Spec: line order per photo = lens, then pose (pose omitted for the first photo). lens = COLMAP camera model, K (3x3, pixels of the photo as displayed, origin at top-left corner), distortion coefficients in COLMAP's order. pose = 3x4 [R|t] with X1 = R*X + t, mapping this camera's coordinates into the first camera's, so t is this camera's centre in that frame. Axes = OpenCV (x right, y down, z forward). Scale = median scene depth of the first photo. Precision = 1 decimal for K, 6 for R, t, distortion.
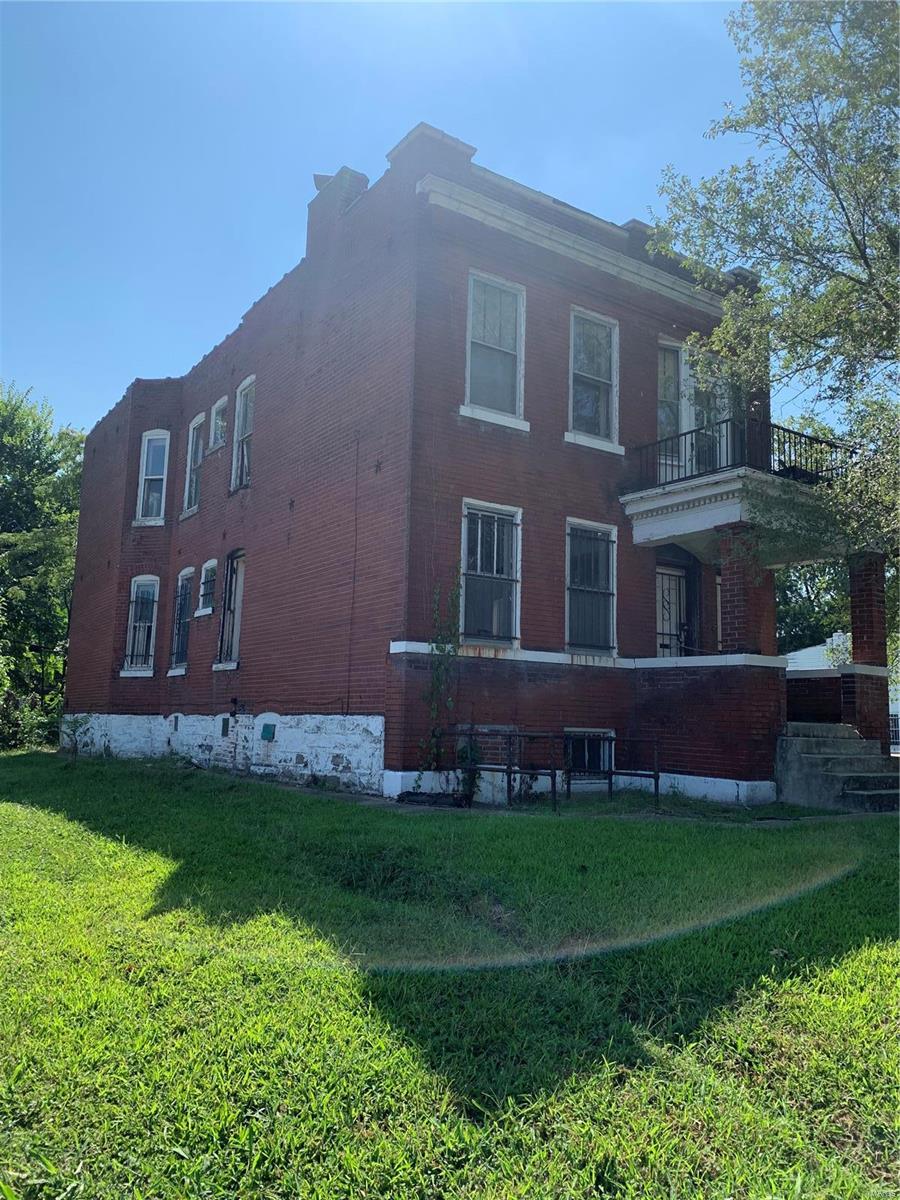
lens RADIAL K [[913.4, 0, 444.2], [0, 913.4, 601.4], [0, 0, 1]] dist [0.031449, -0.027637]
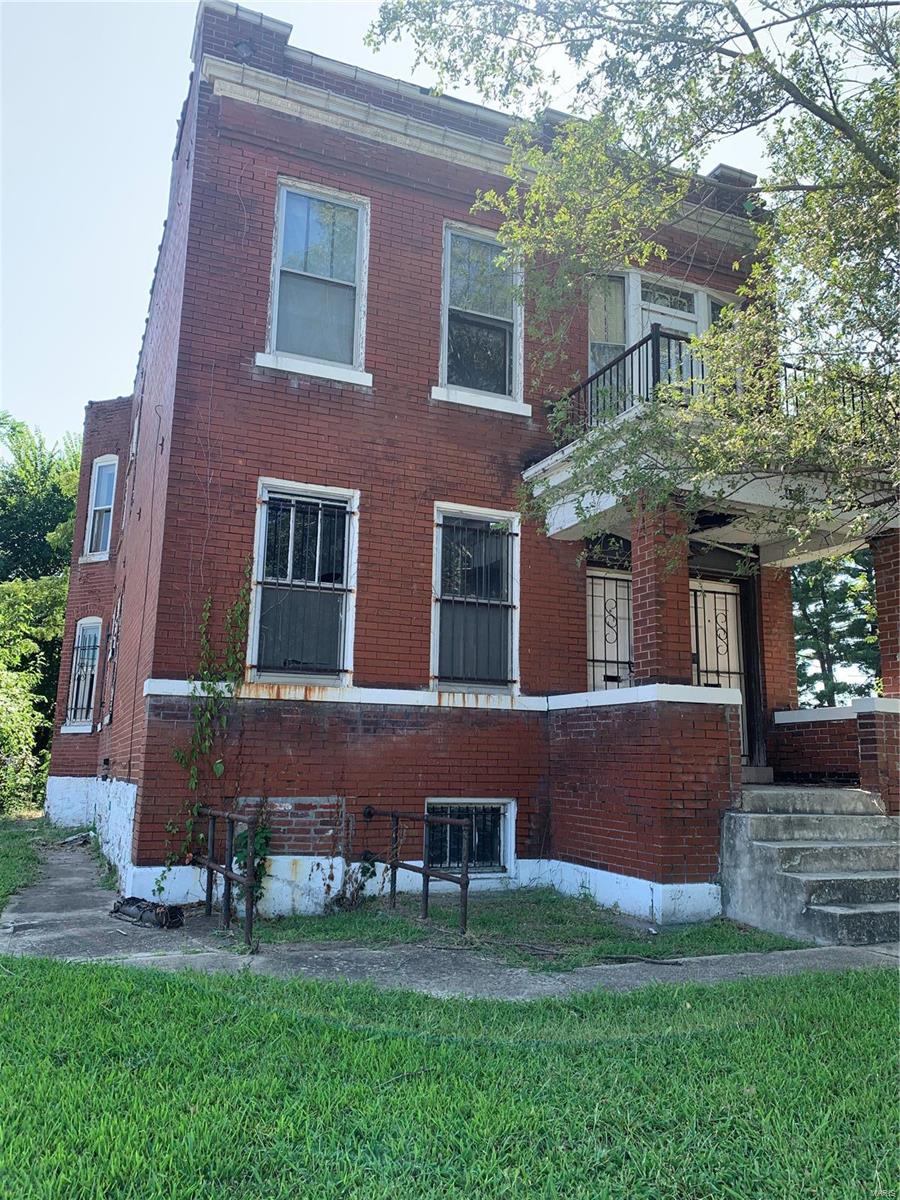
lens RADIAL K [[913.4, 0, 457.0], [0, 913.4, 592.9], [0, 0, 1]] dist [0.031449, -0.027637]
pose [[0.982733, -0.044293, -0.179649, 0.288550], [0.032685, 0.997213, -0.067072, 0.029759], [0.182119, 0.060042, 0.981442, 0.311605]]
